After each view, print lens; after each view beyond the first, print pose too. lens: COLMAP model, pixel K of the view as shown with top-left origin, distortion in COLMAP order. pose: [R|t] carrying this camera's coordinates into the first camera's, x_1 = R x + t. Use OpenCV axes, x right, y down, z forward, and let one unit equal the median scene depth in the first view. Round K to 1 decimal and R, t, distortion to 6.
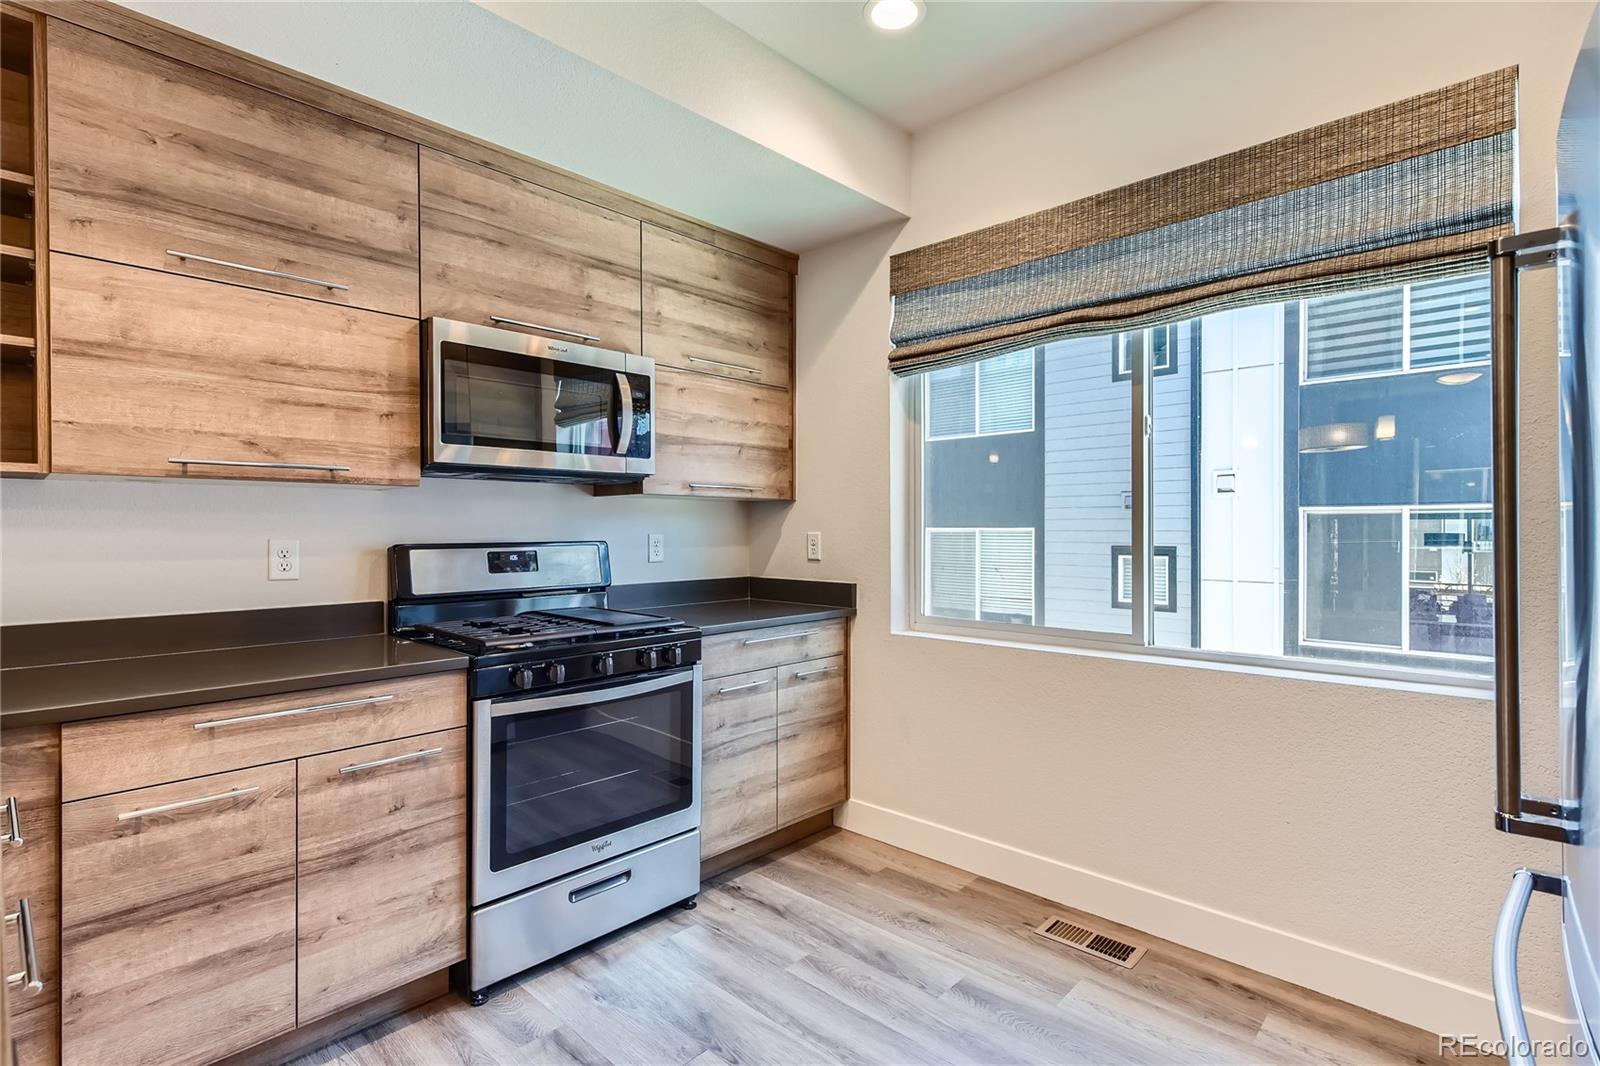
lens RADIAL K [[769.7, 0, 799.2], [0, 769.7, 529.9], [0, 0, 1]] dist [0.017534, -0.006684]
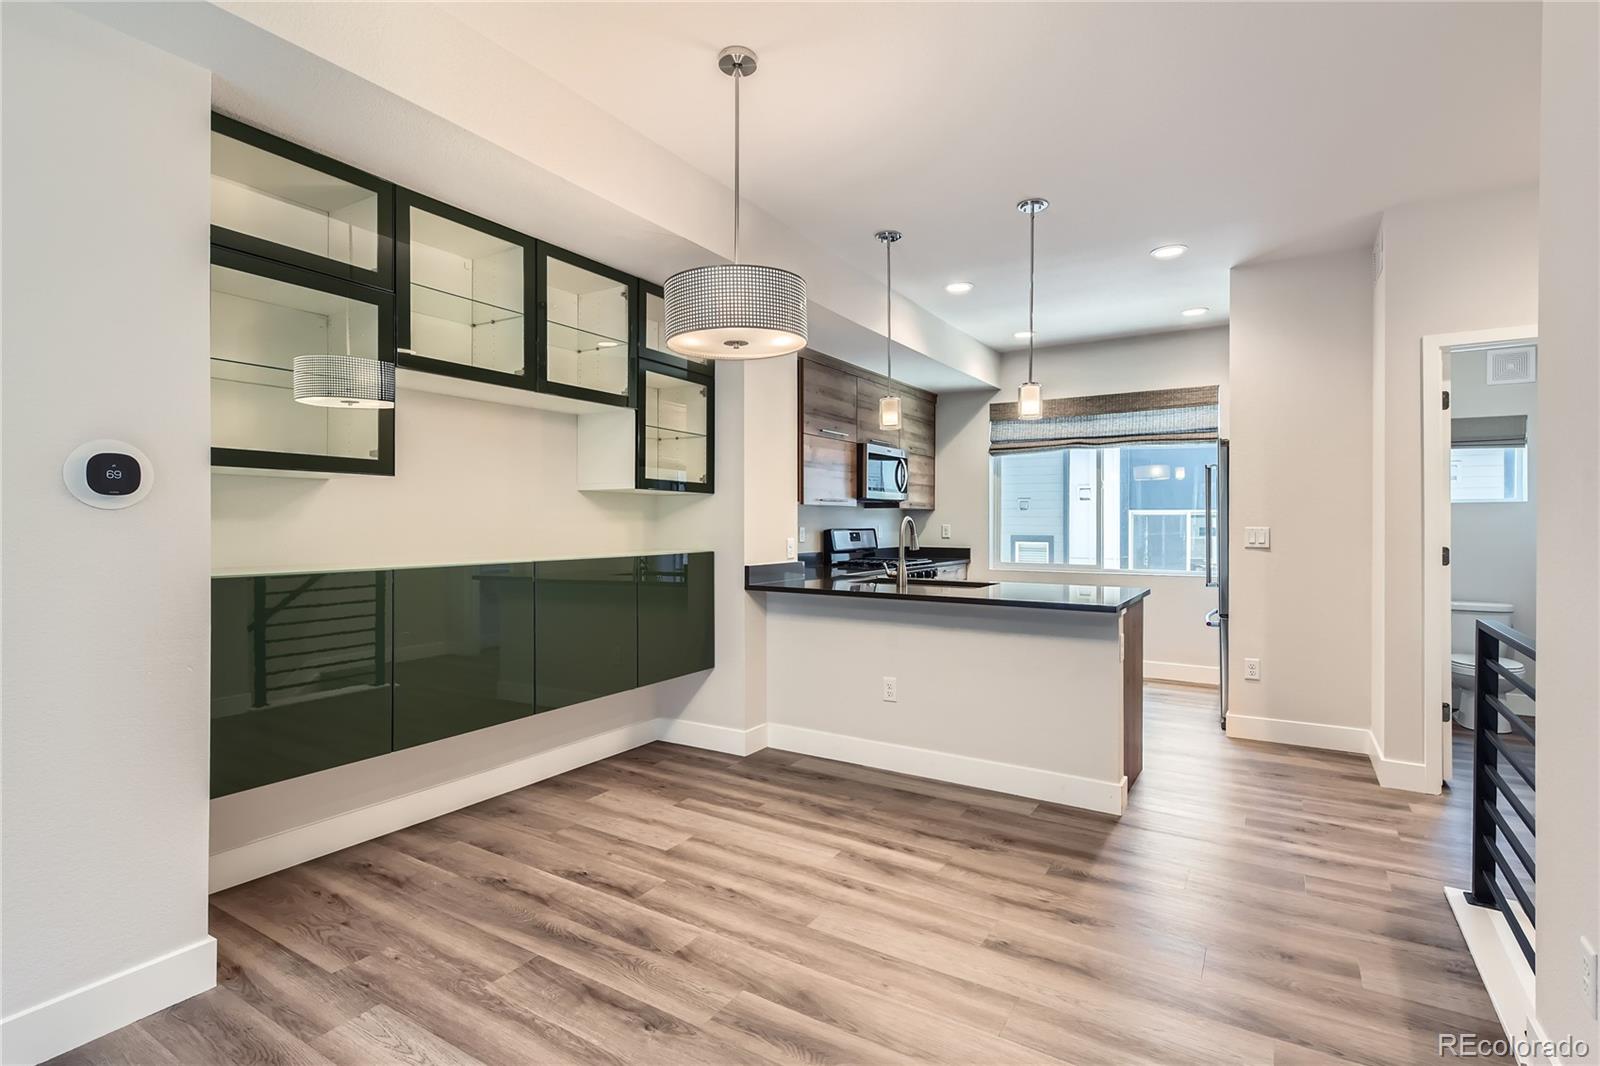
lens RADIAL K [[769.7, 0, 799.2], [0, 769.7, 529.9], [0, 0, 1]] dist [0.017534, -0.006684]
pose [[0.980702, 0.002548, 0.195494, -1.048017], [-0.004023, 0.999966, 0.007147, 0.003671], [-0.195469, -0.007795, 0.980679, -1.339891]]
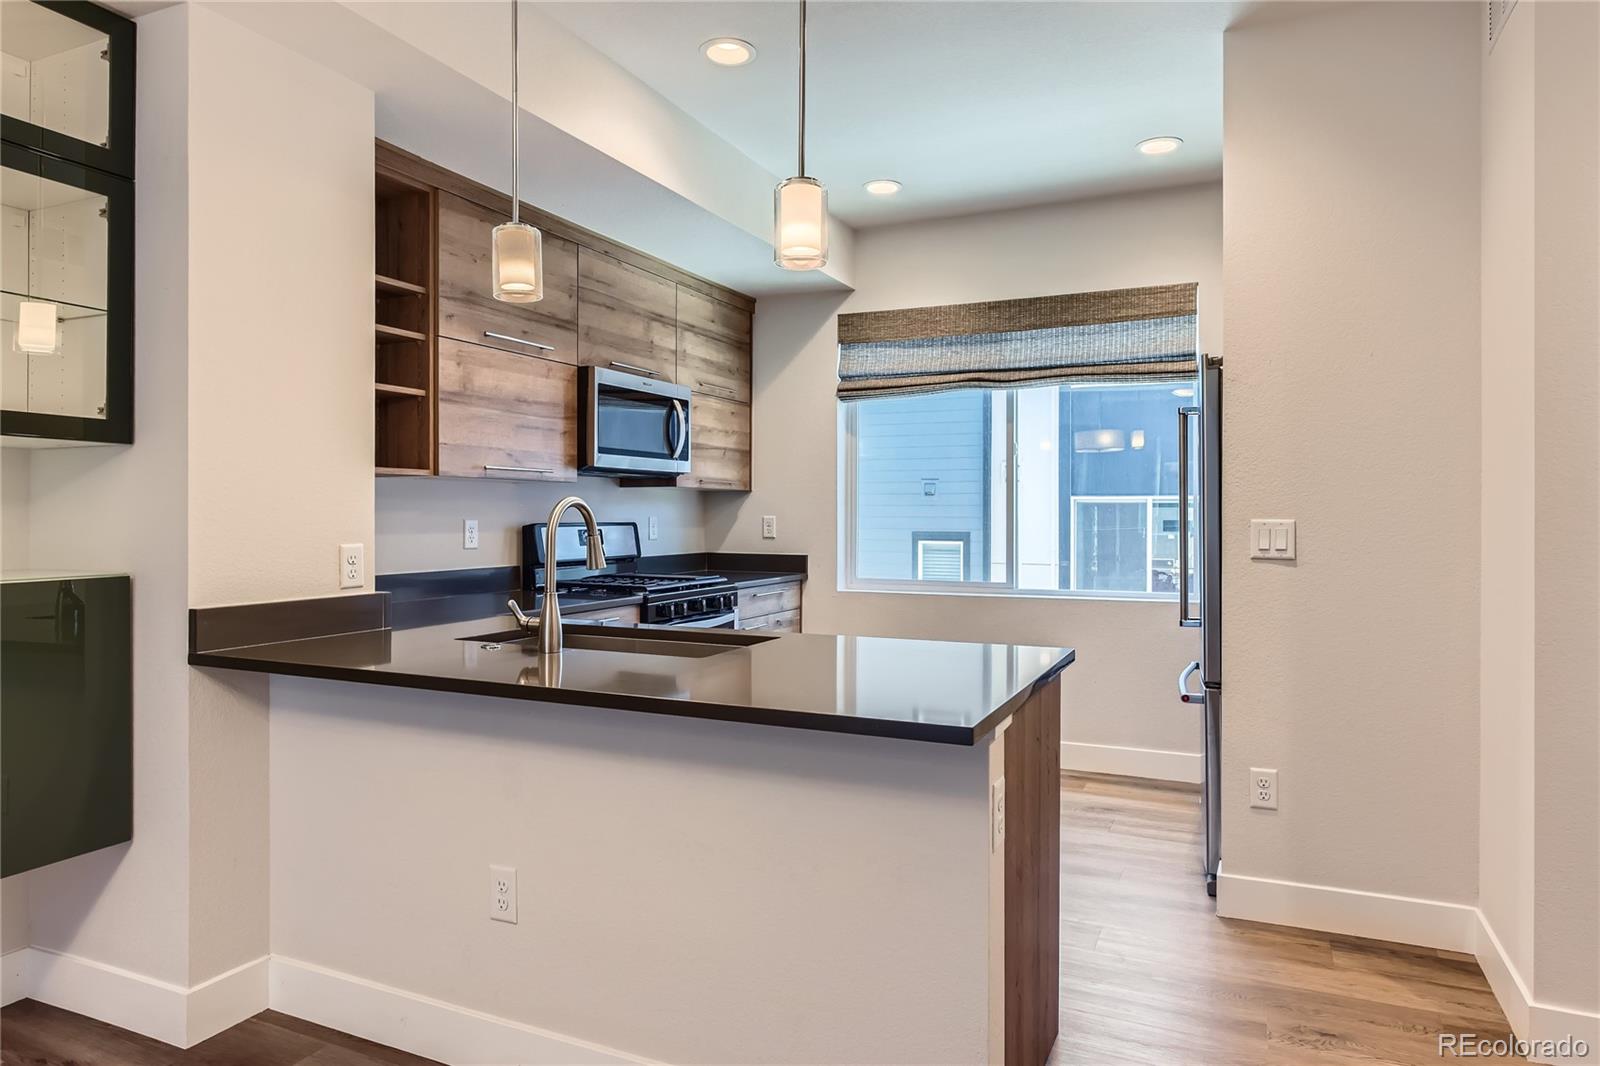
lens RADIAL K [[988.8, 0, 801.4], [0, 988.8, 522.0], [0, 0, 1]] dist [0.001796, -0.000340]
pose [[0.947515, 0.002127, 0.319703, -0.600048], [-0.004024, 0.999978, 0.005274, 0.004813], [-0.319685, -0.006283, 0.947503, -0.763490]]
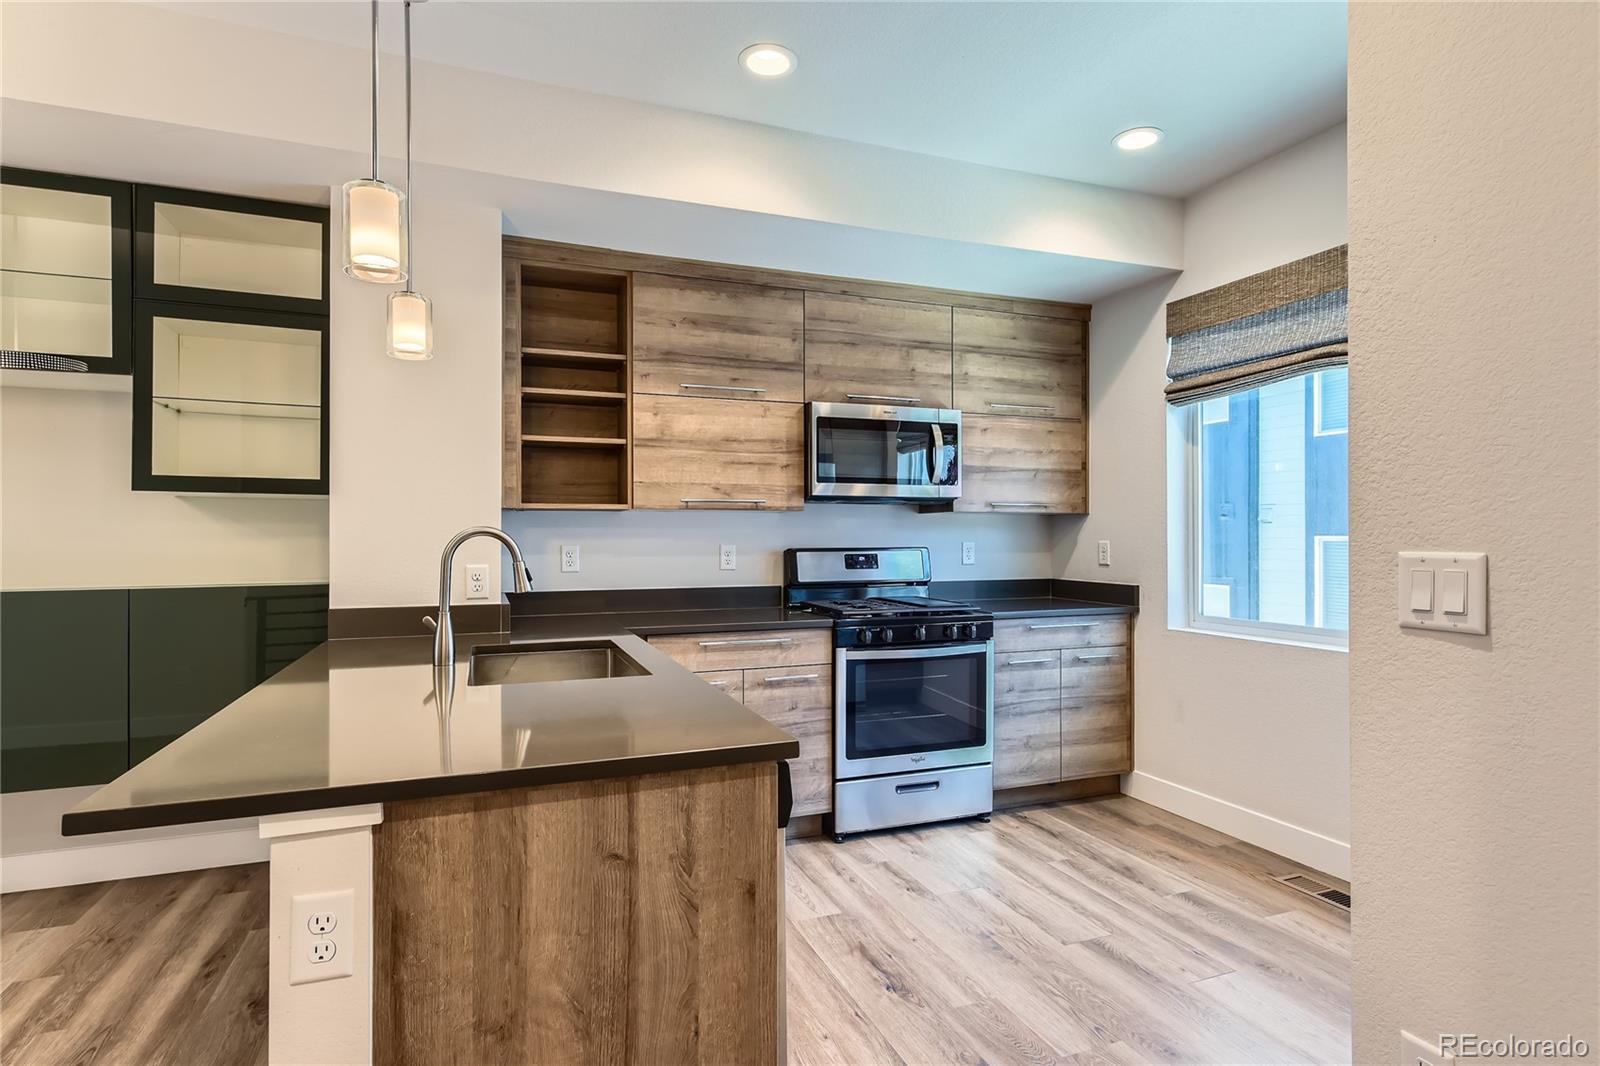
lens RADIAL K [[823.3, 0, 791.2], [0, 823.3, 537.2], [0, 0, 1]] dist [0.004014, -0.000016]
pose [[0.899663, 0.000676, -0.436585, 0.180825], [-0.001042, 0.999999, -0.000599, -0.002133], [0.436584, 0.000994, 0.899663, -0.433933]]
